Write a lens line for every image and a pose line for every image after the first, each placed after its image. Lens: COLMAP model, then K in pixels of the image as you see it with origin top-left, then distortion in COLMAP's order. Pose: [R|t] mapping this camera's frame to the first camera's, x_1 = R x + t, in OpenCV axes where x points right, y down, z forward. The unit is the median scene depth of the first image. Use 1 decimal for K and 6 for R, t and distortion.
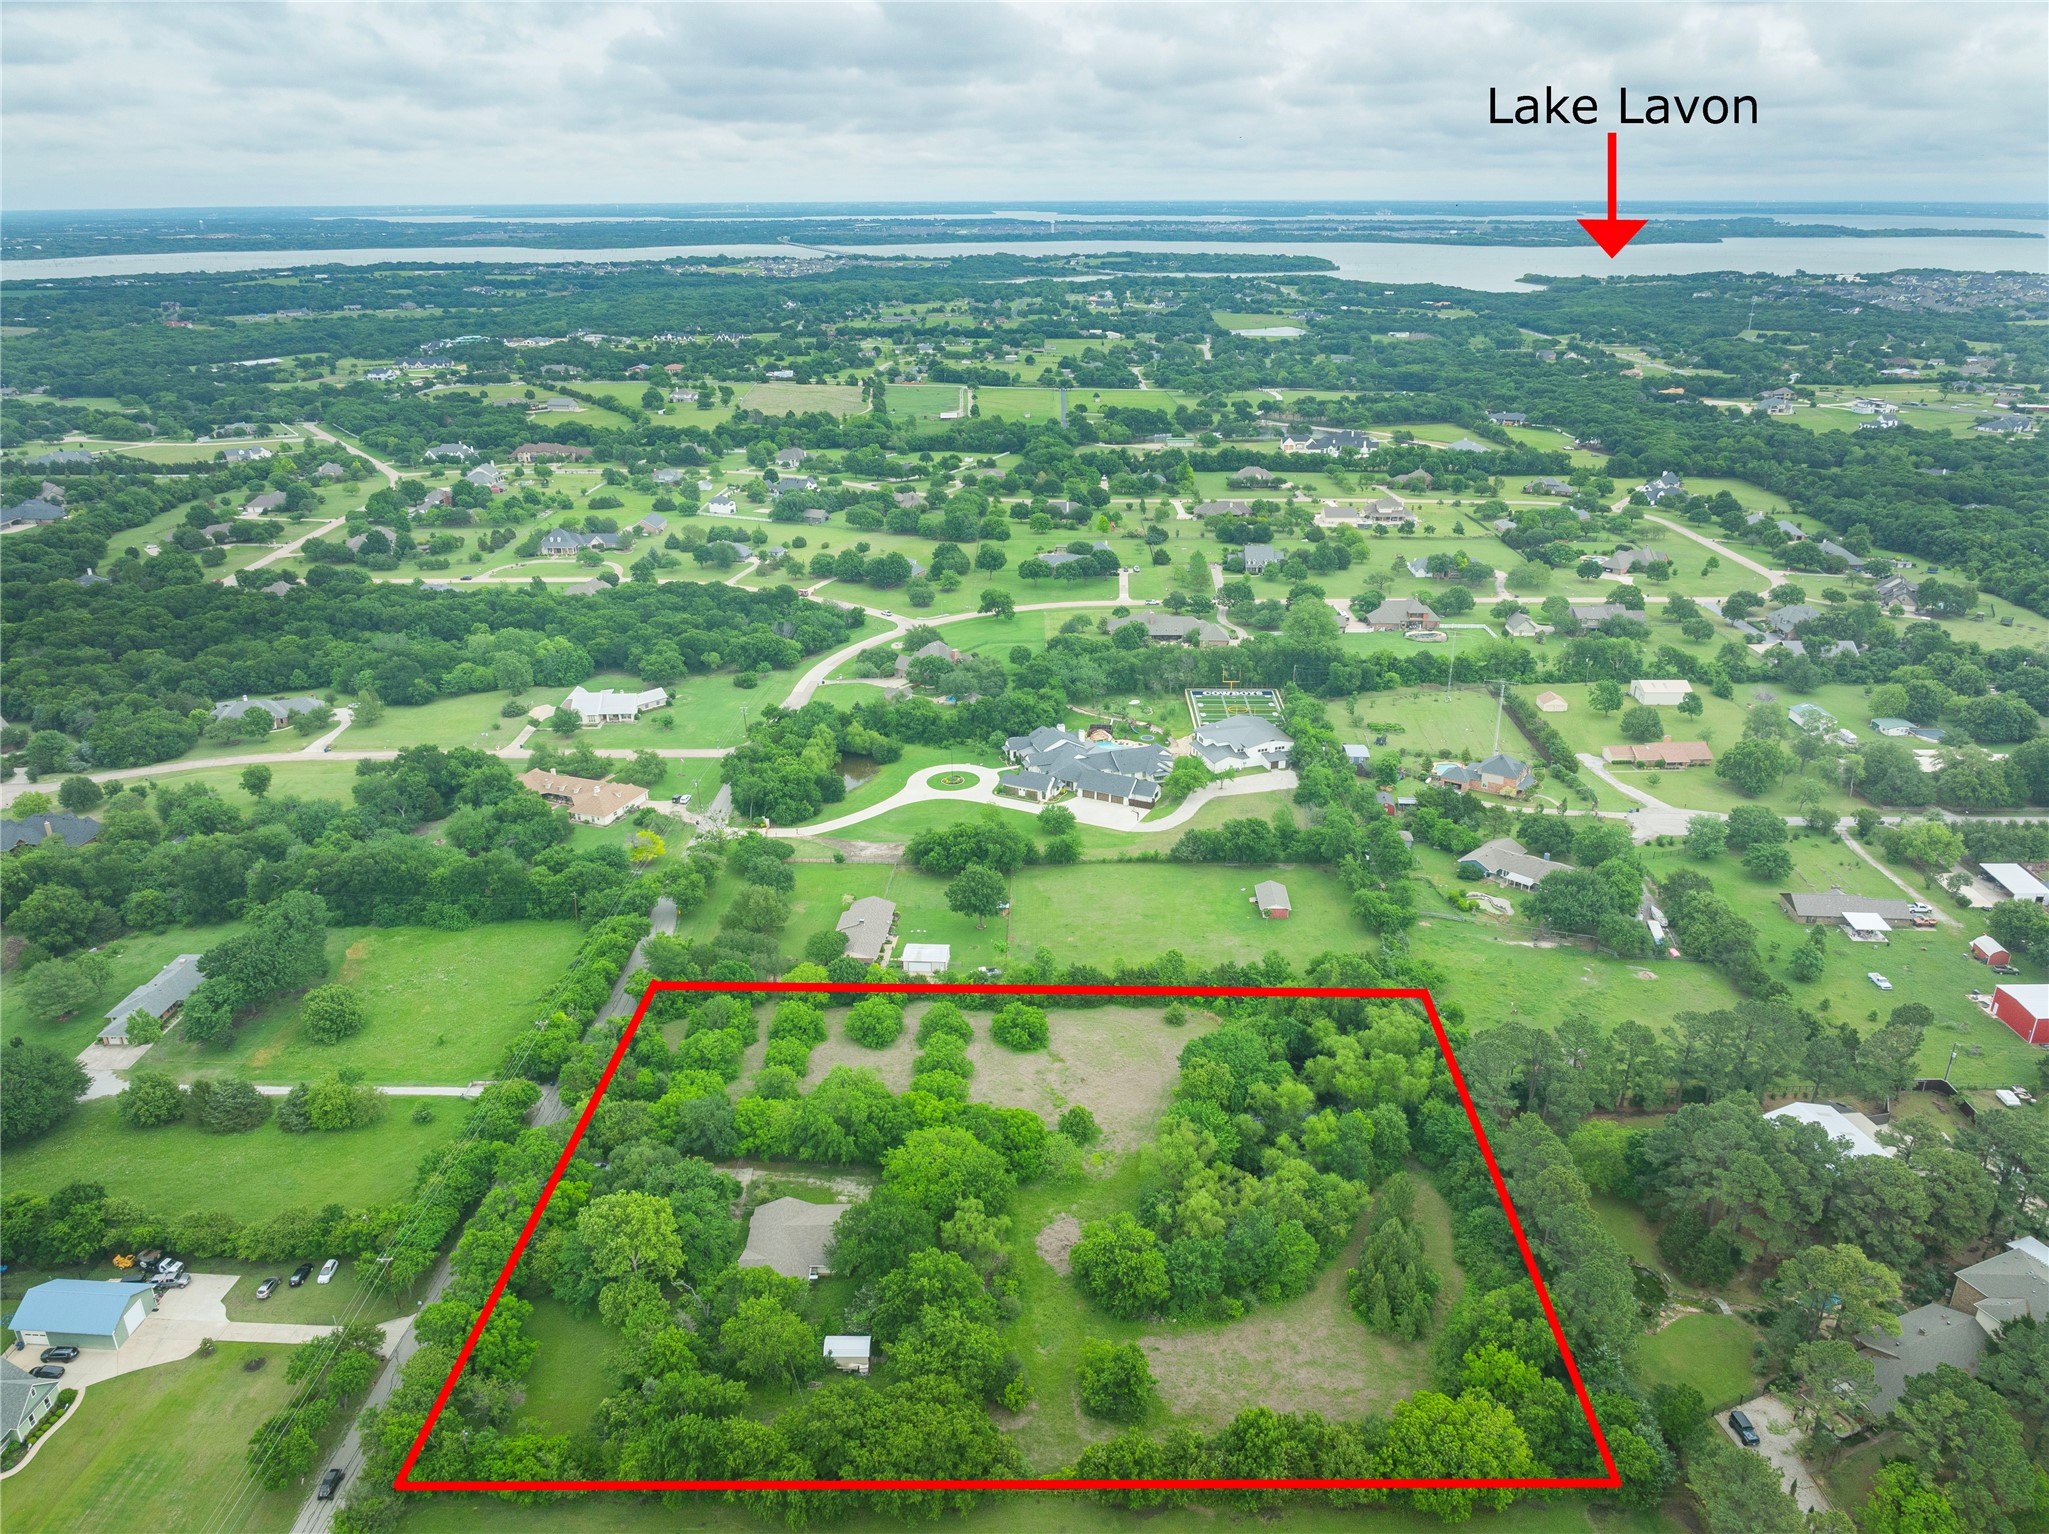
lens RADIAL K [[1443.2, 0, 1025.2], [0, 1443.2, 760.8], [0, 0, 1]] dist [-0.029086, 0.018838]
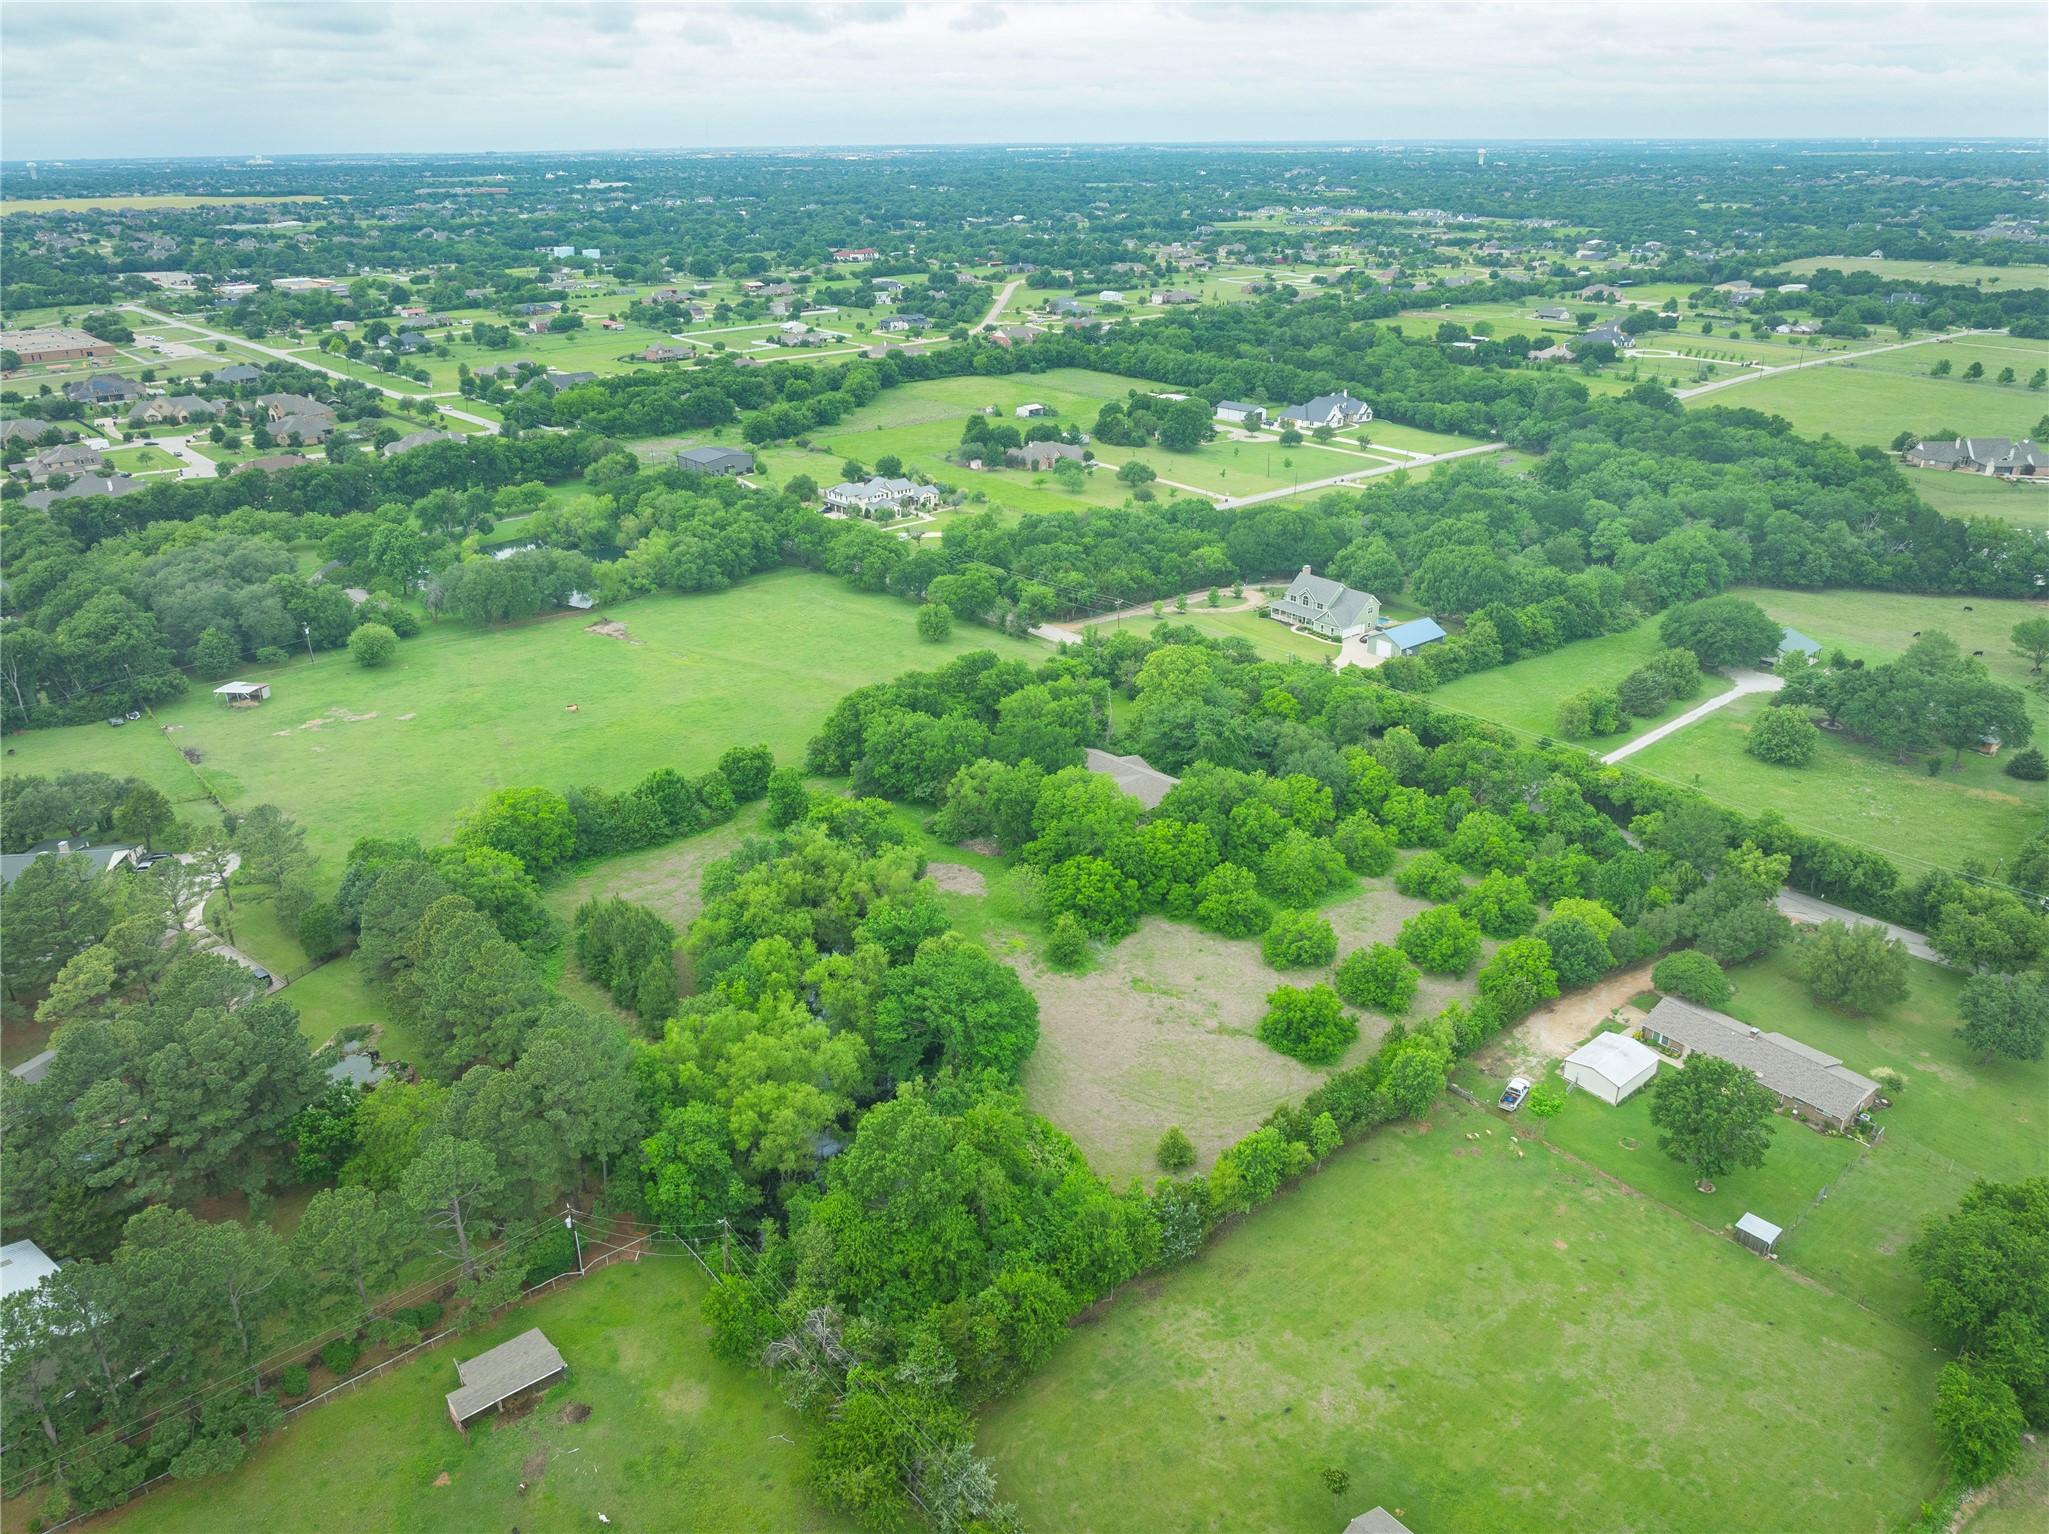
lens RADIAL K [[1443.2, 0, 1025.2], [0, 1443.2, 760.8], [0, 0, 1]] dist [-0.029086, 0.018838]
pose [[-0.730131, 0.284412, -0.621304, 0.448067], [-0.237863, 0.746601, 0.621296, -0.268988], [0.640570, 0.601413, -0.477465, 1.127076]]
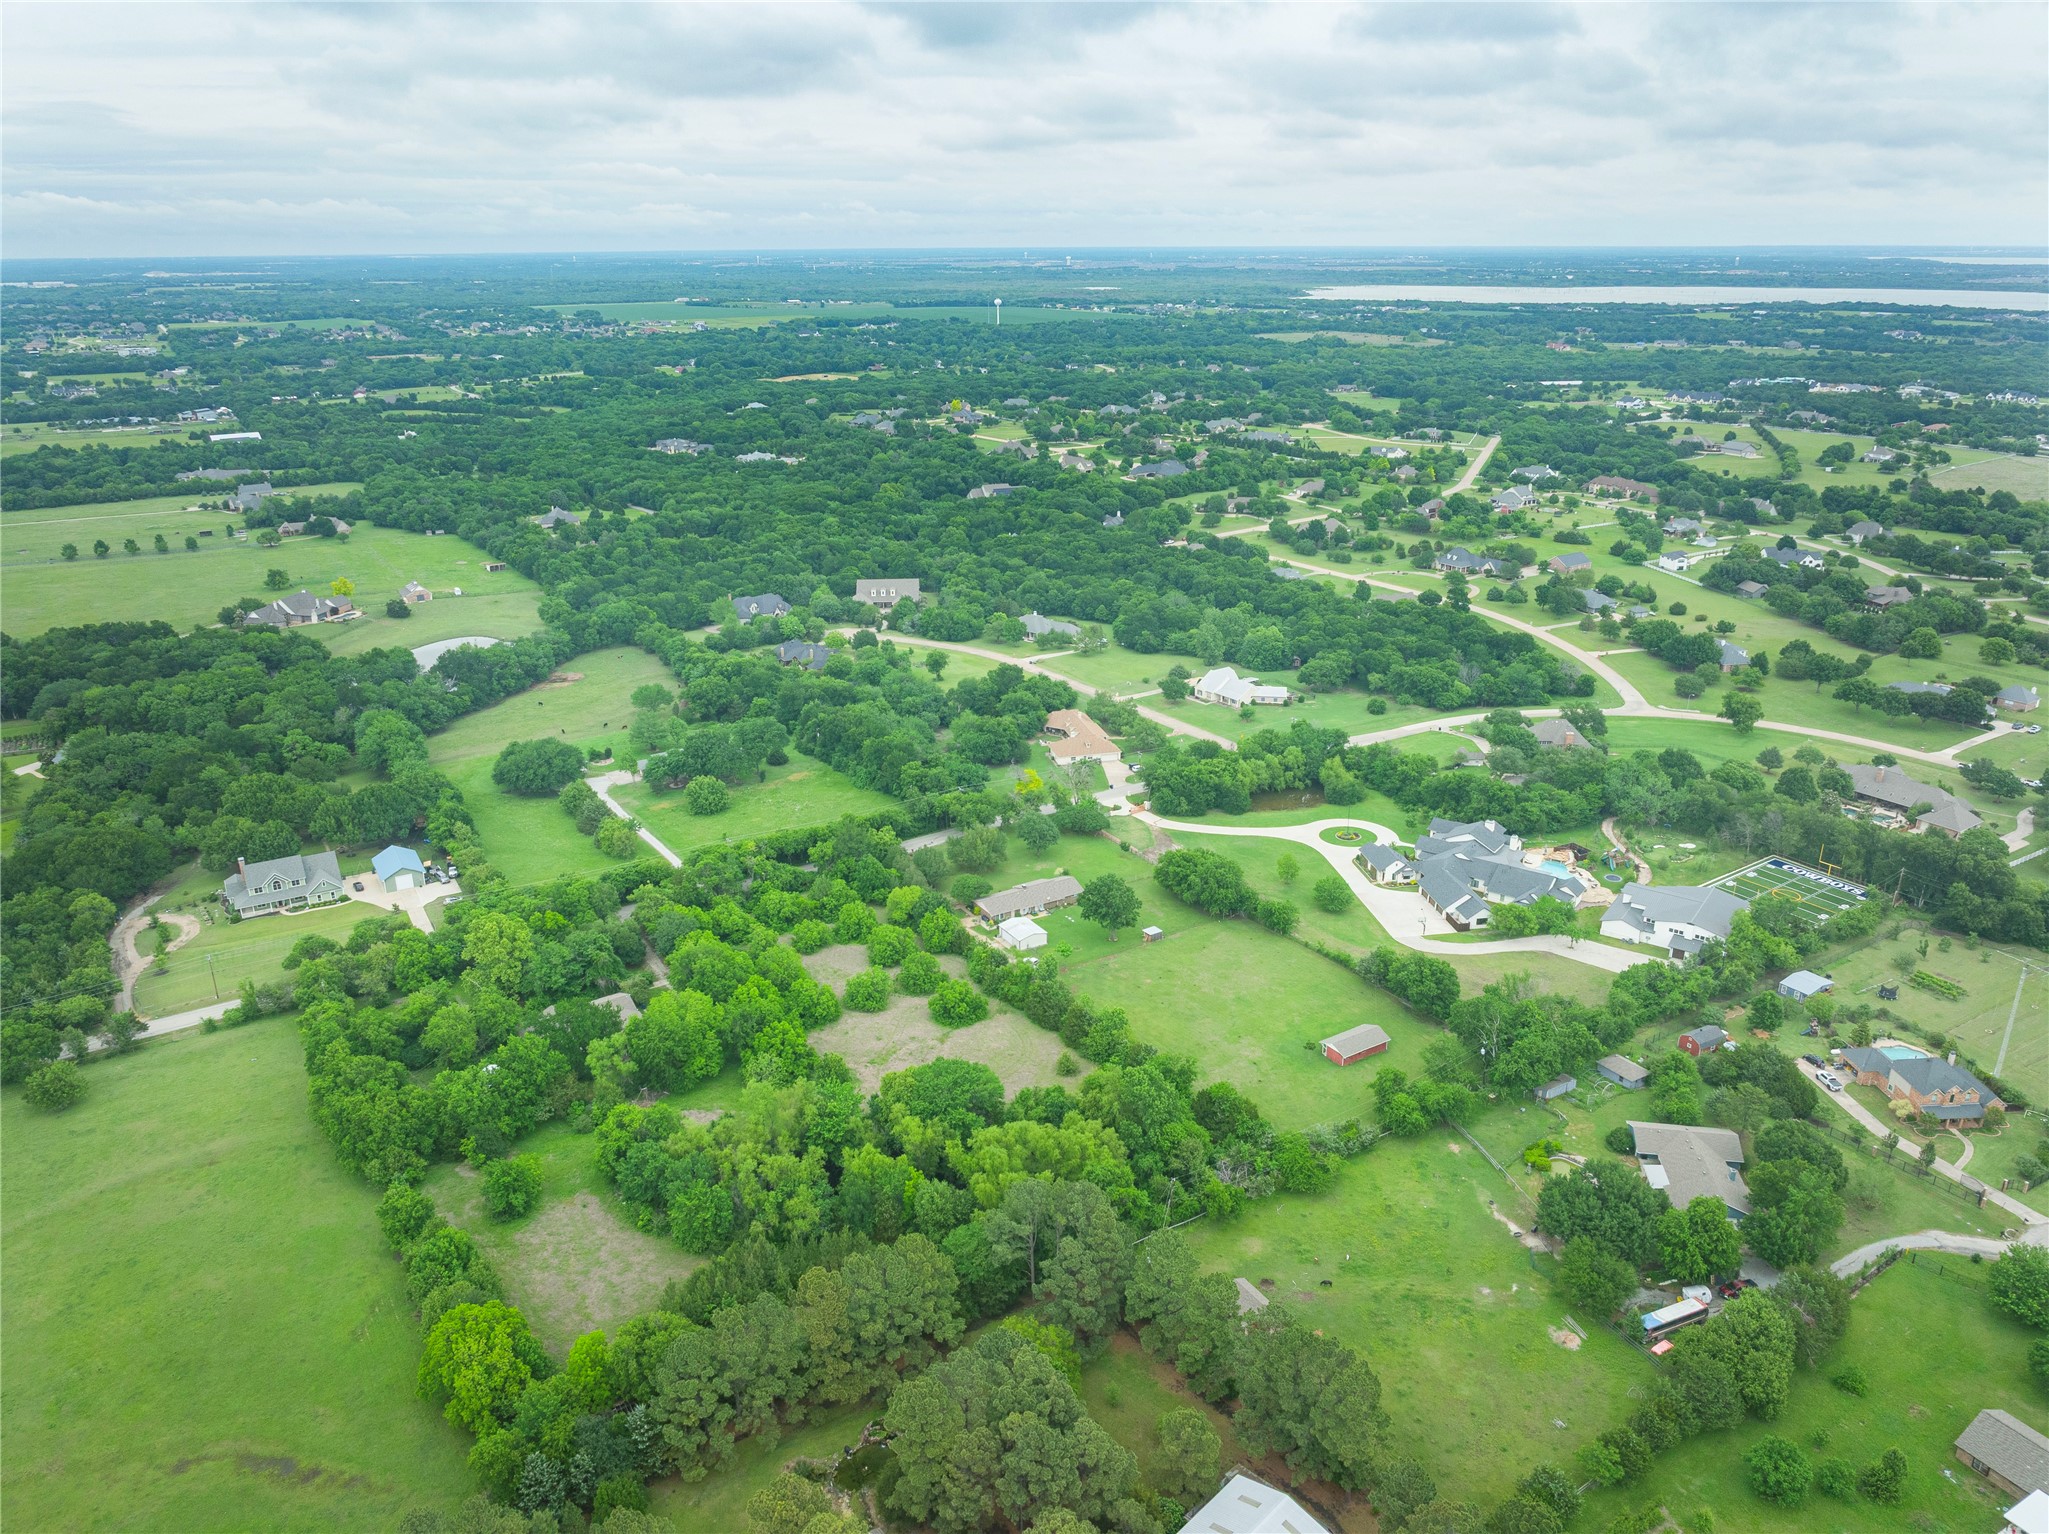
lens RADIAL K [[1443.2, 0, 1025.2], [0, 1443.2, 760.8], [0, 0, 1]] dist [-0.029086, 0.018838]
pose [[0.575099, 0.279953, -0.768692, 0.751311], [-0.298179, 0.946719, 0.121706, -0.117887], [0.761807, 0.159214, 0.627933, 0.349258]]
